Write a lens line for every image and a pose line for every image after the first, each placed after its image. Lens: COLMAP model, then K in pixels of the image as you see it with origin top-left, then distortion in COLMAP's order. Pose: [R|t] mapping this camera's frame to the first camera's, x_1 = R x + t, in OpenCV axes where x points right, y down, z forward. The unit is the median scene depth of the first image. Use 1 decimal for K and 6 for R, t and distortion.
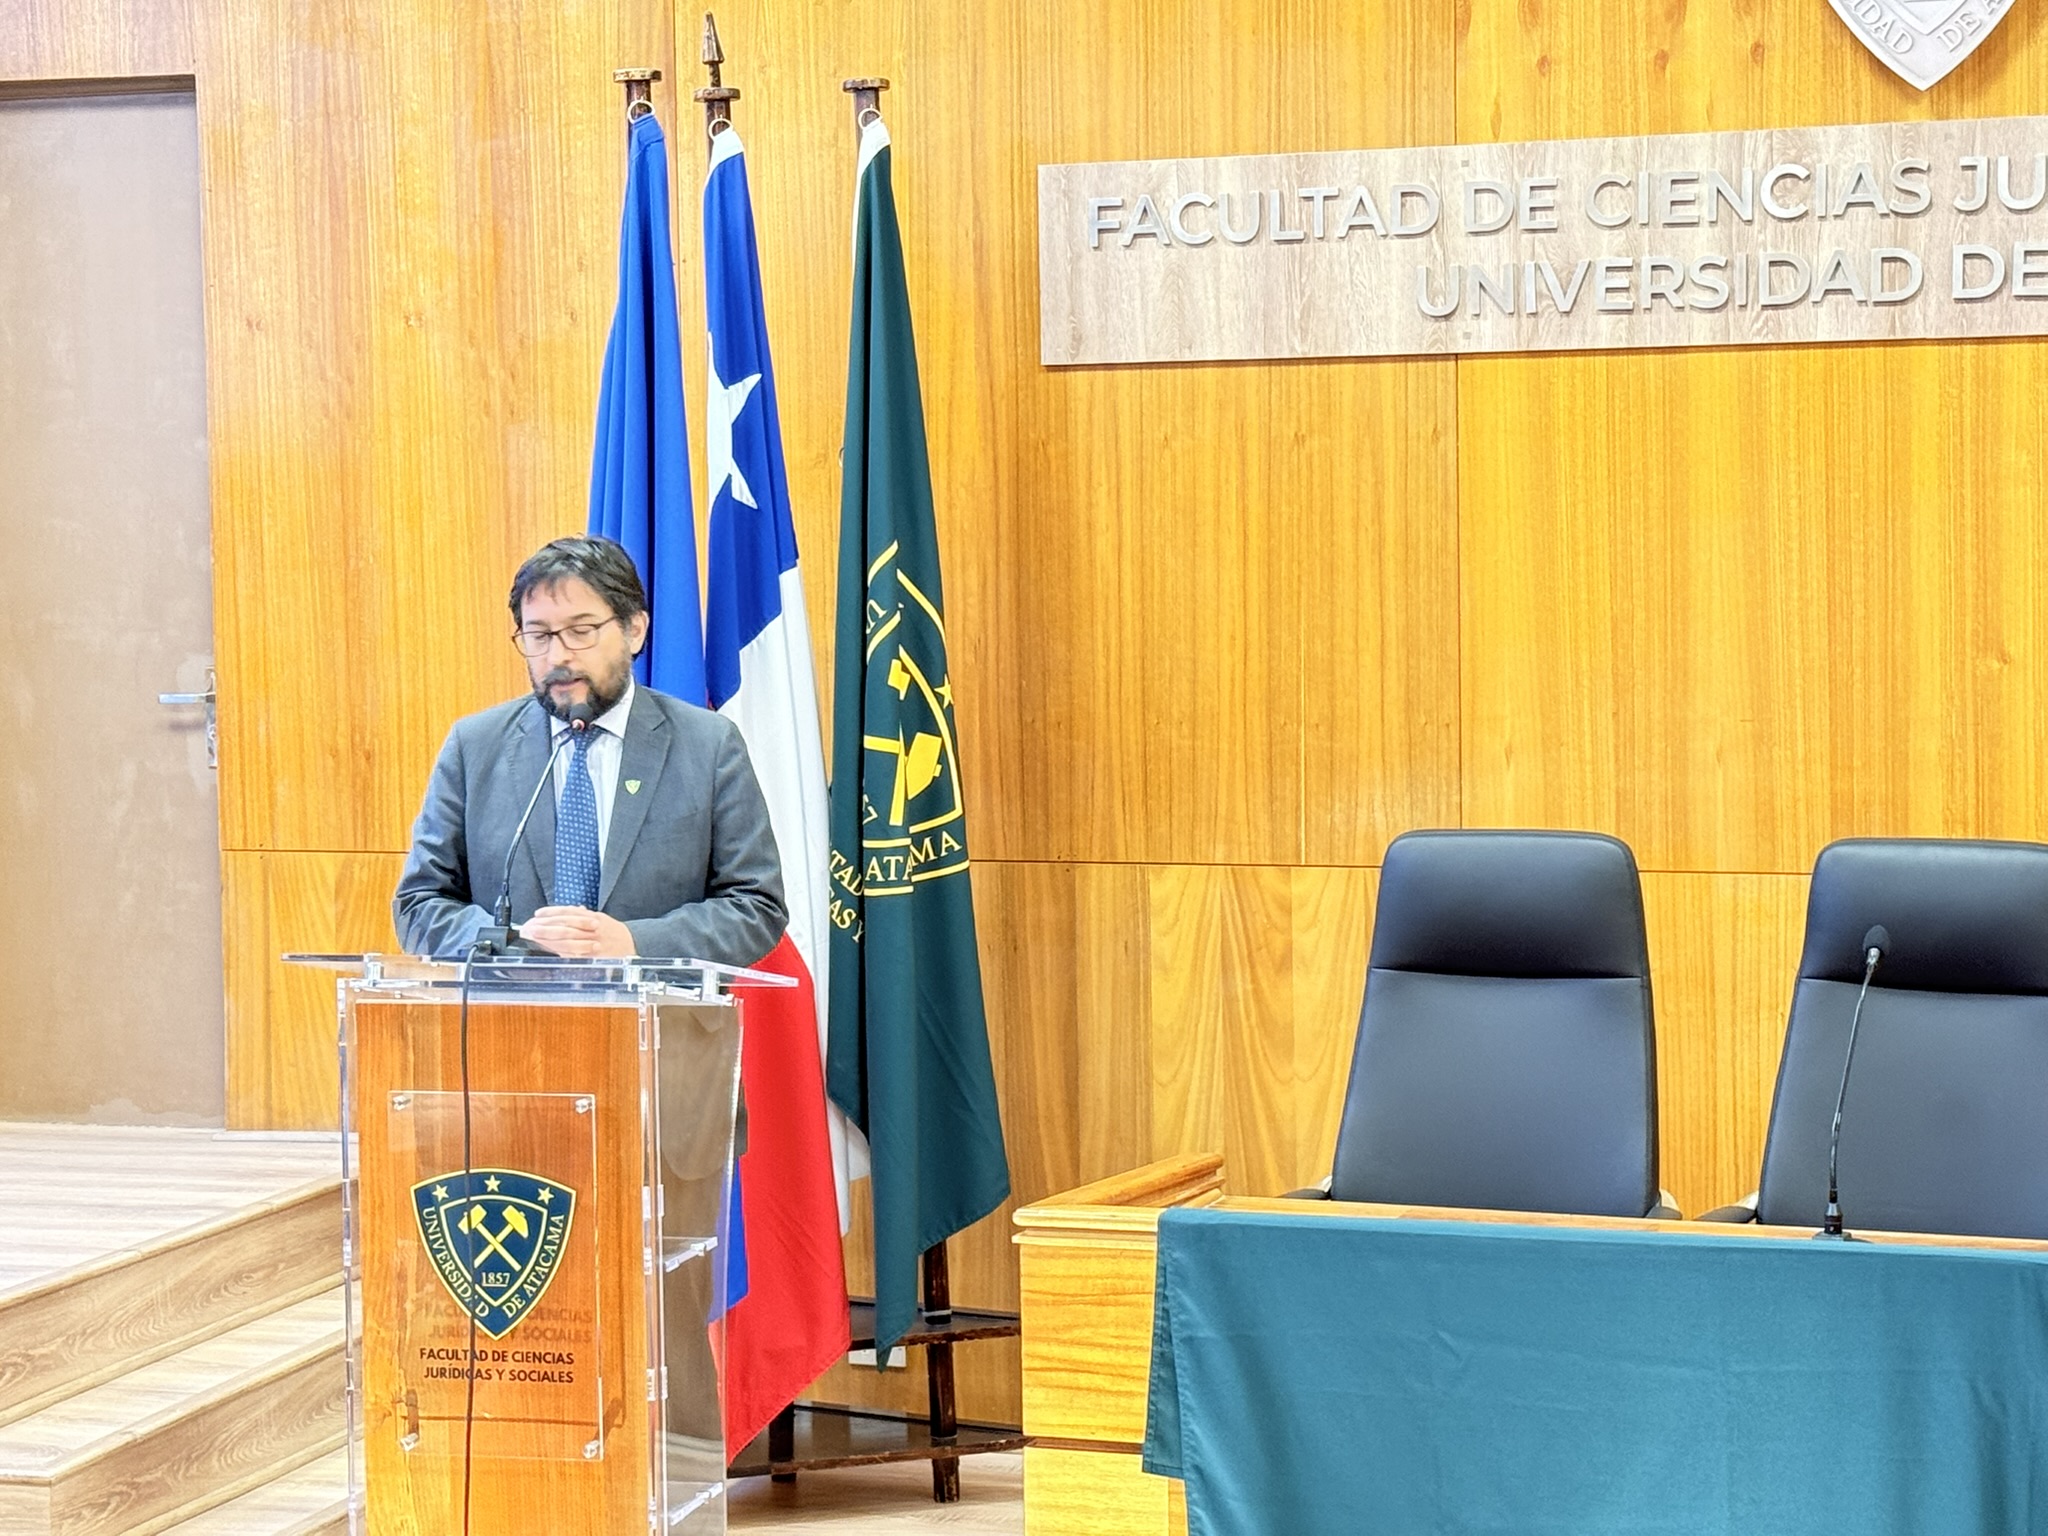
lens RADIAL K [[4084.8, 0, 976.2], [0, 4084.8, 753.2], [0, 0, 1]] dist [0.136180, 0.000000]
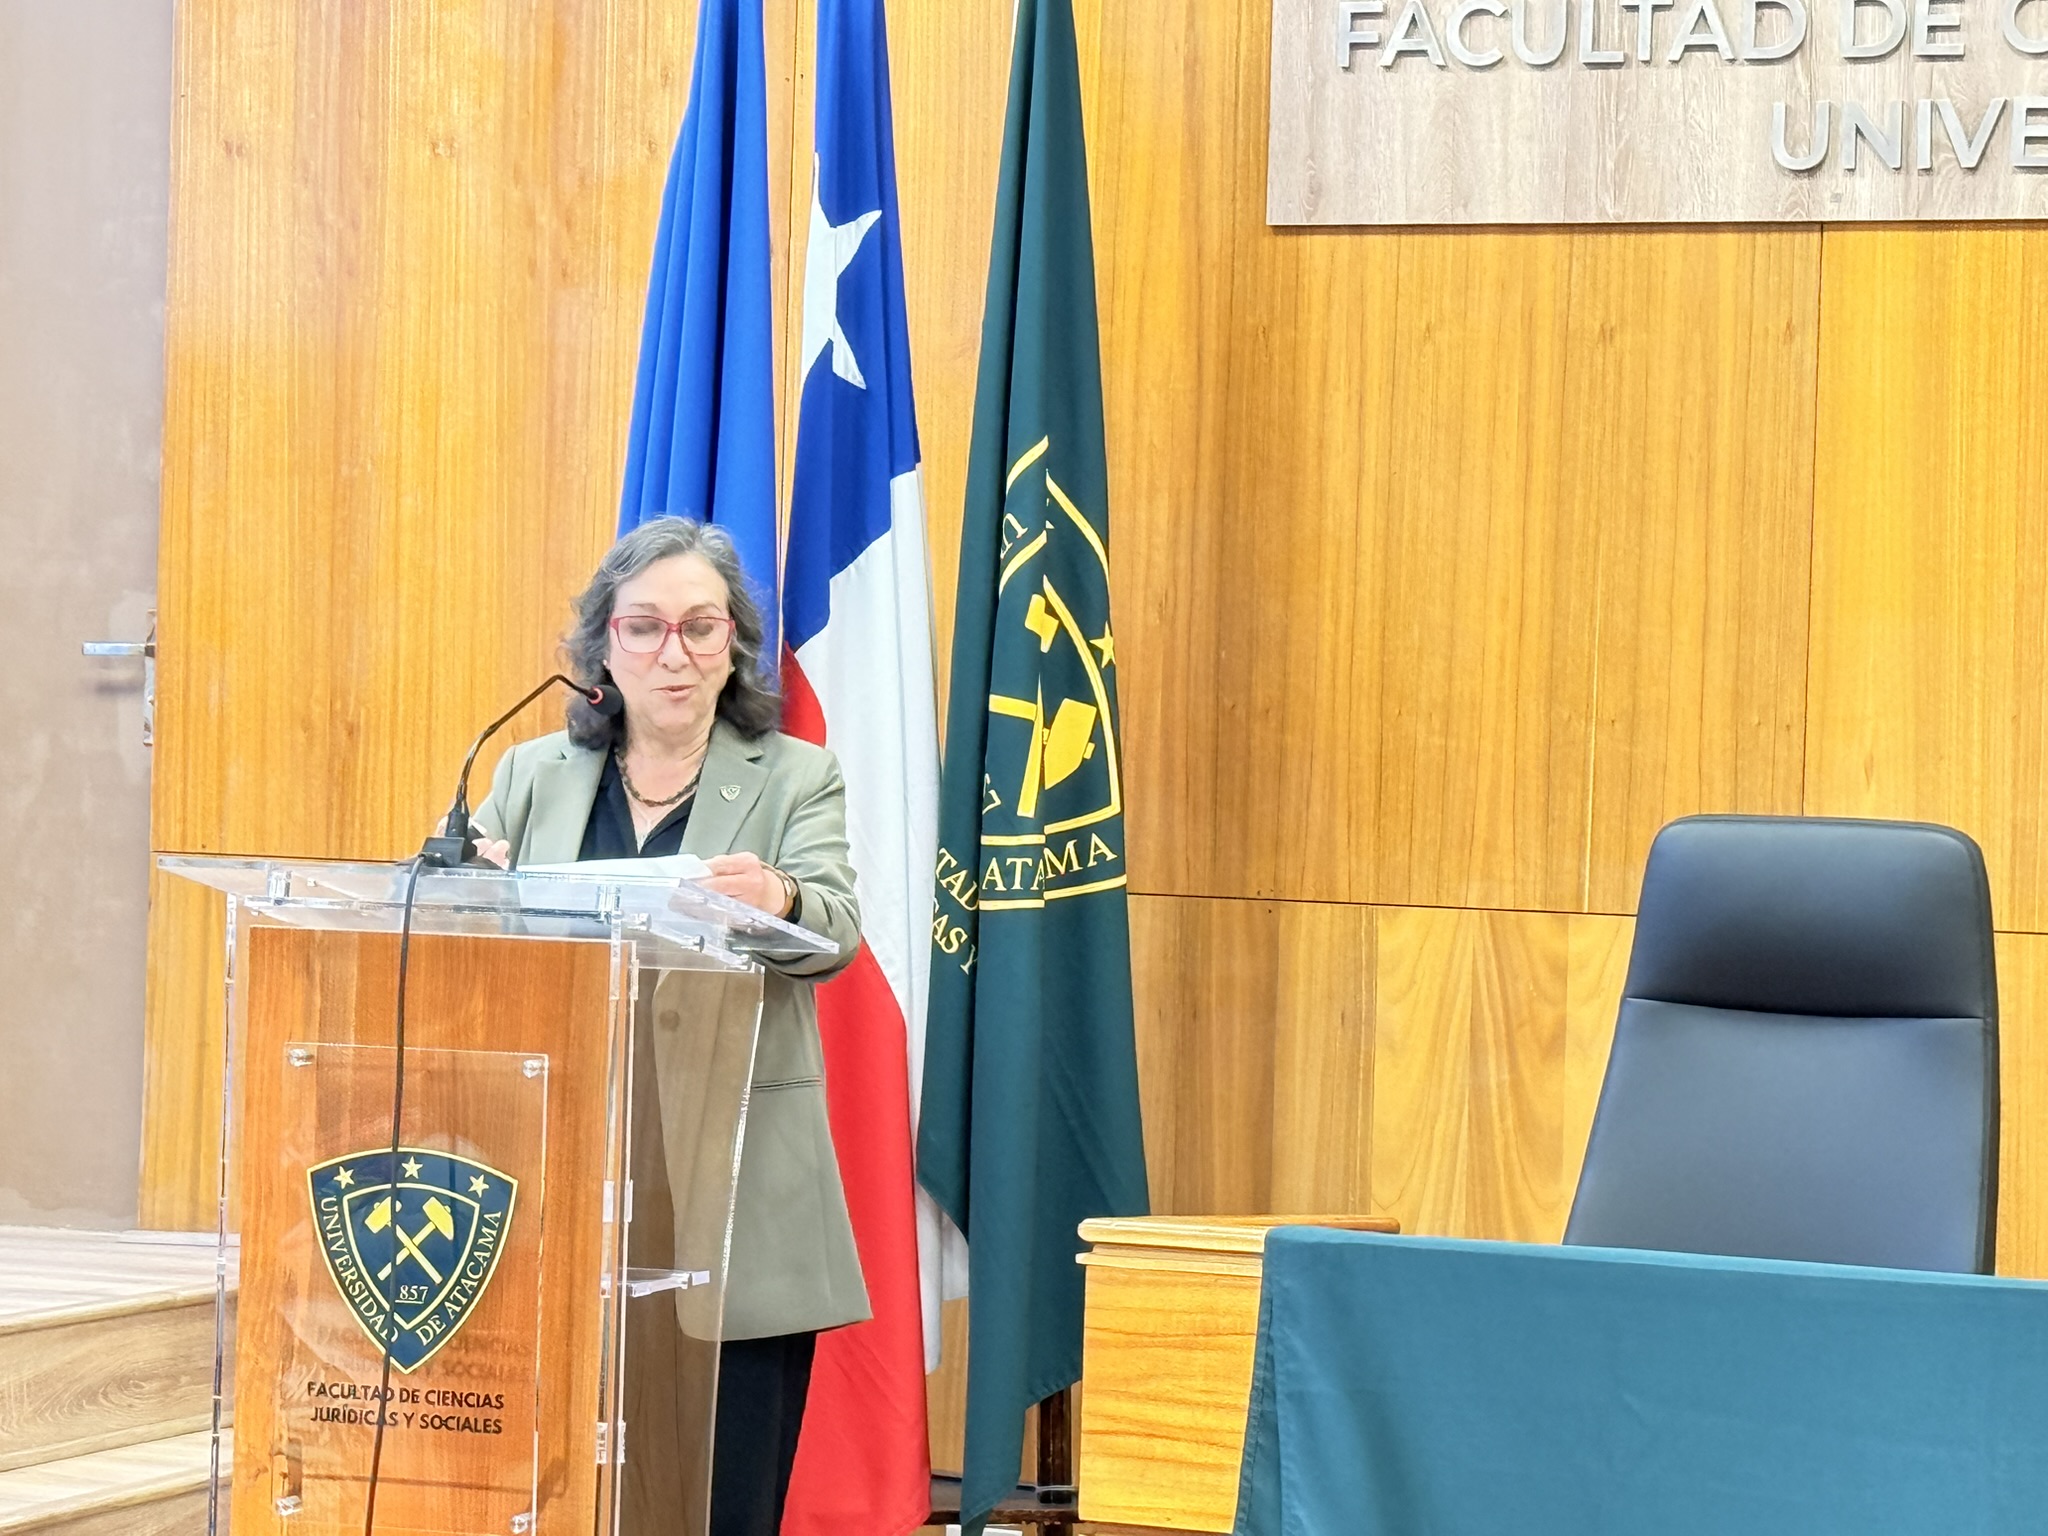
lens RADIAL K [[5947.9, 0, 978.7], [0, 5947.9, 797.1], [0, 0, 1]] dist [0.129834, 0.000000]
pose [[0.996191, 0.048547, -0.072431, 0.049151], [-0.051893, 0.997636, -0.045056, 0.062193], [0.070072, 0.048643, 0.996355, -0.076188]]
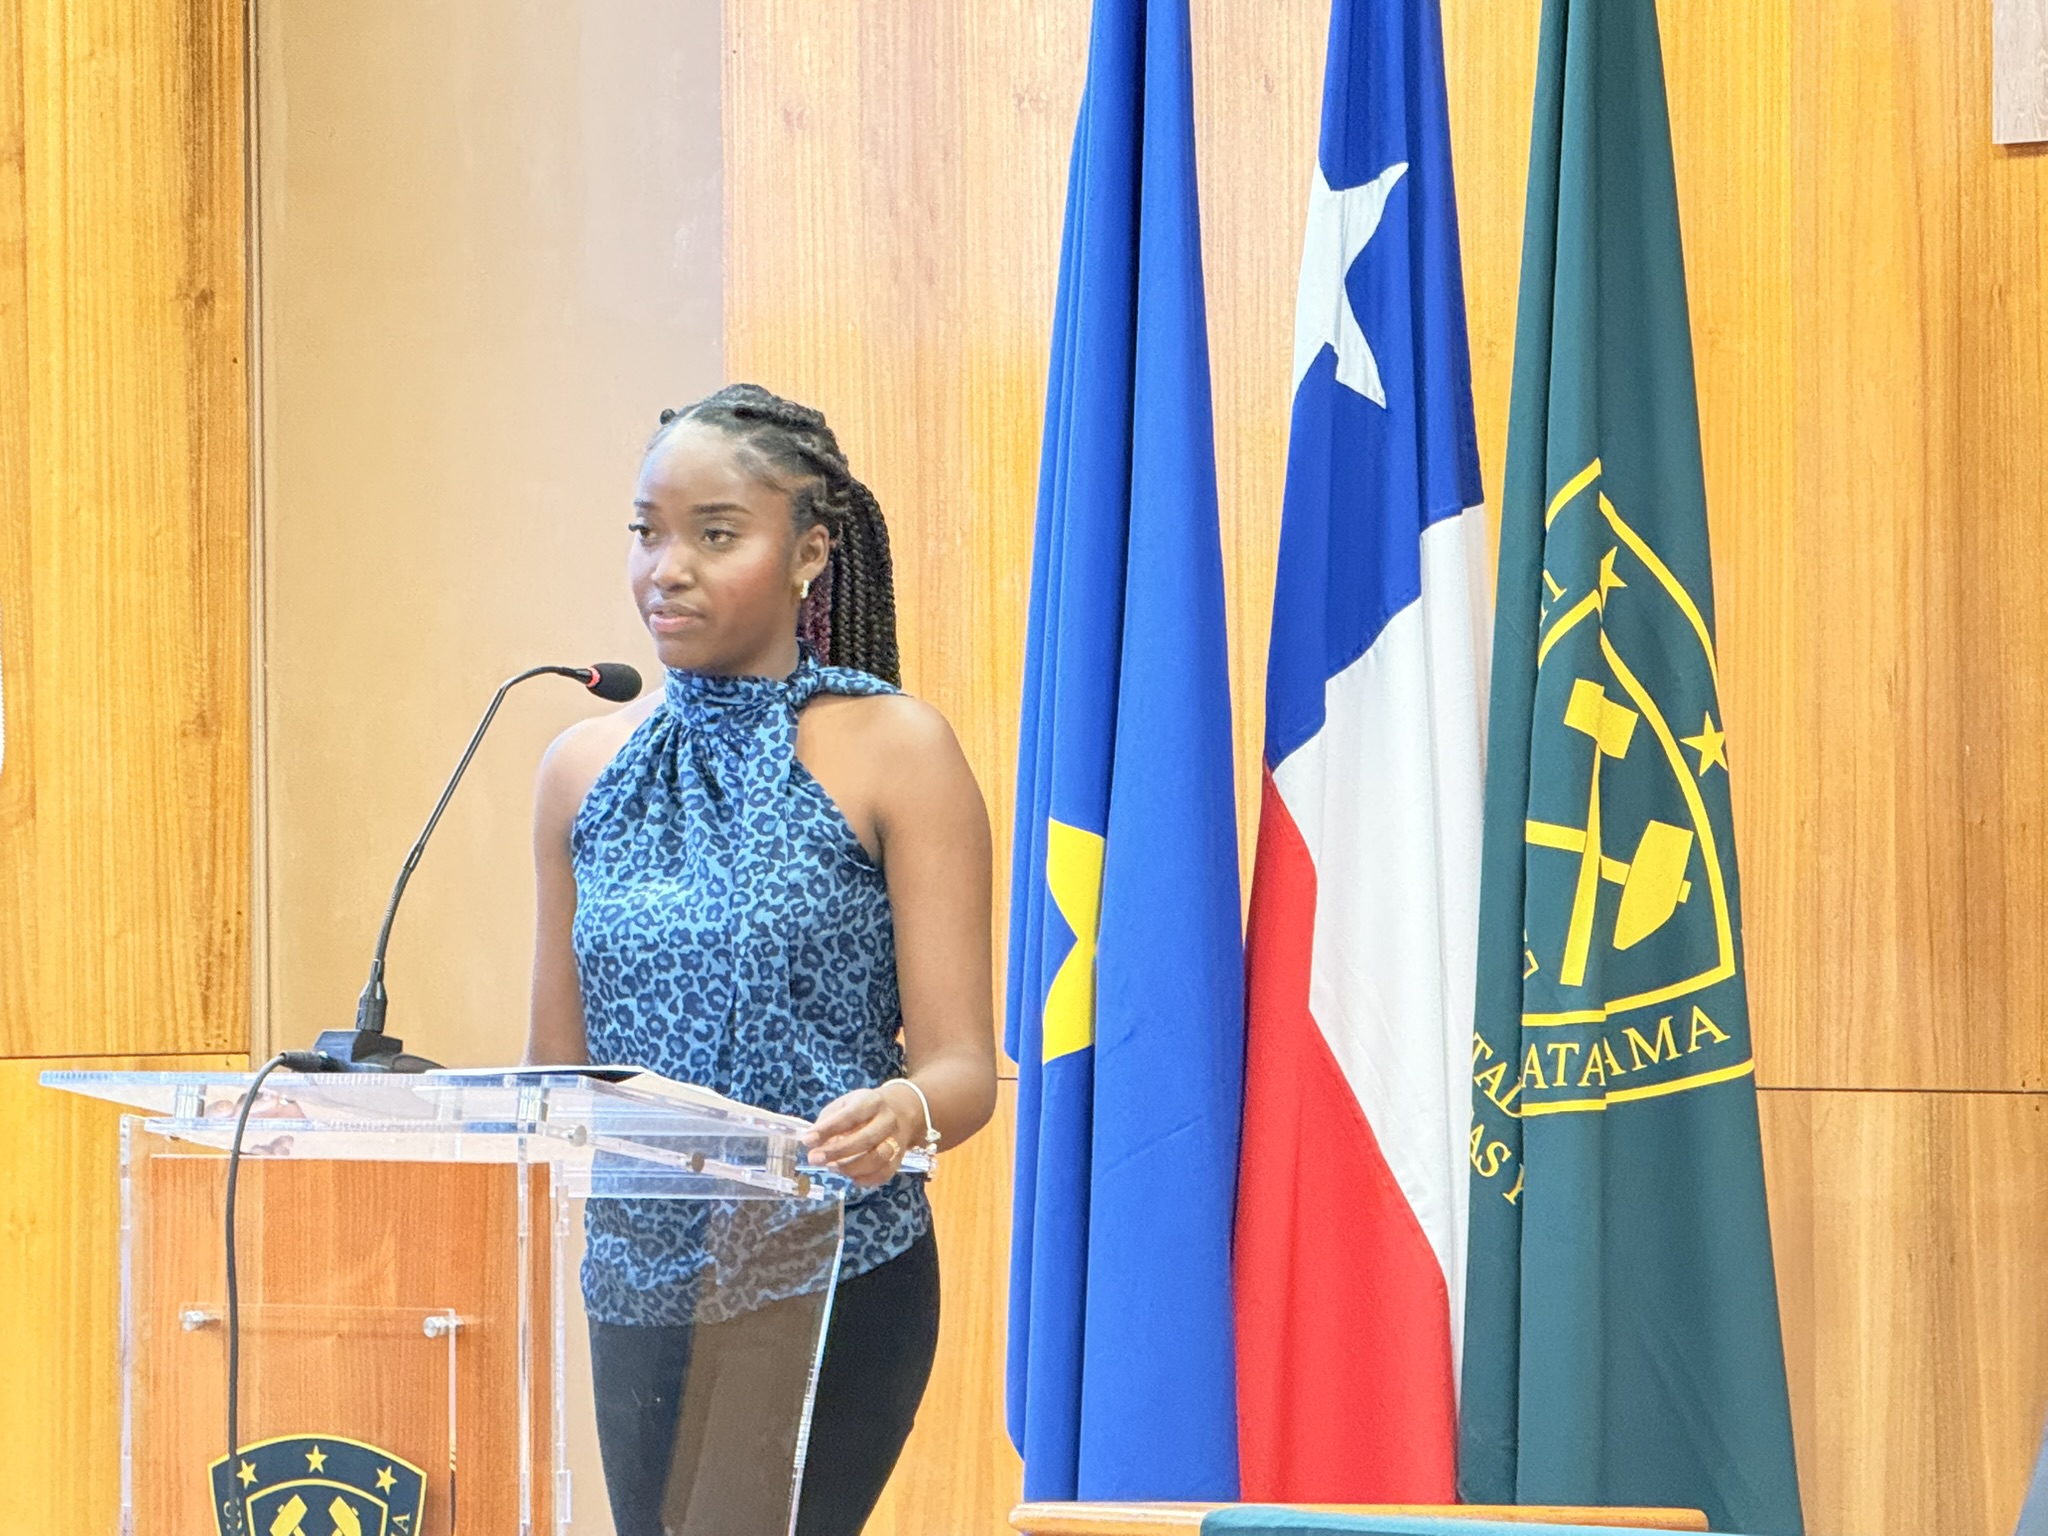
lens RADIAL K [[9808.3, 0, 1012.5], [0, 9808.3, 772.1], [0, 0, 1]] dist [0.102301, 0.000000]
pose [[0.920752, 0.005559, -0.390109, 0.410660], [-0.030120, 0.997927, -0.056872, 0.064262], [0.388984, 0.064115, 0.919011, -0.217070]]
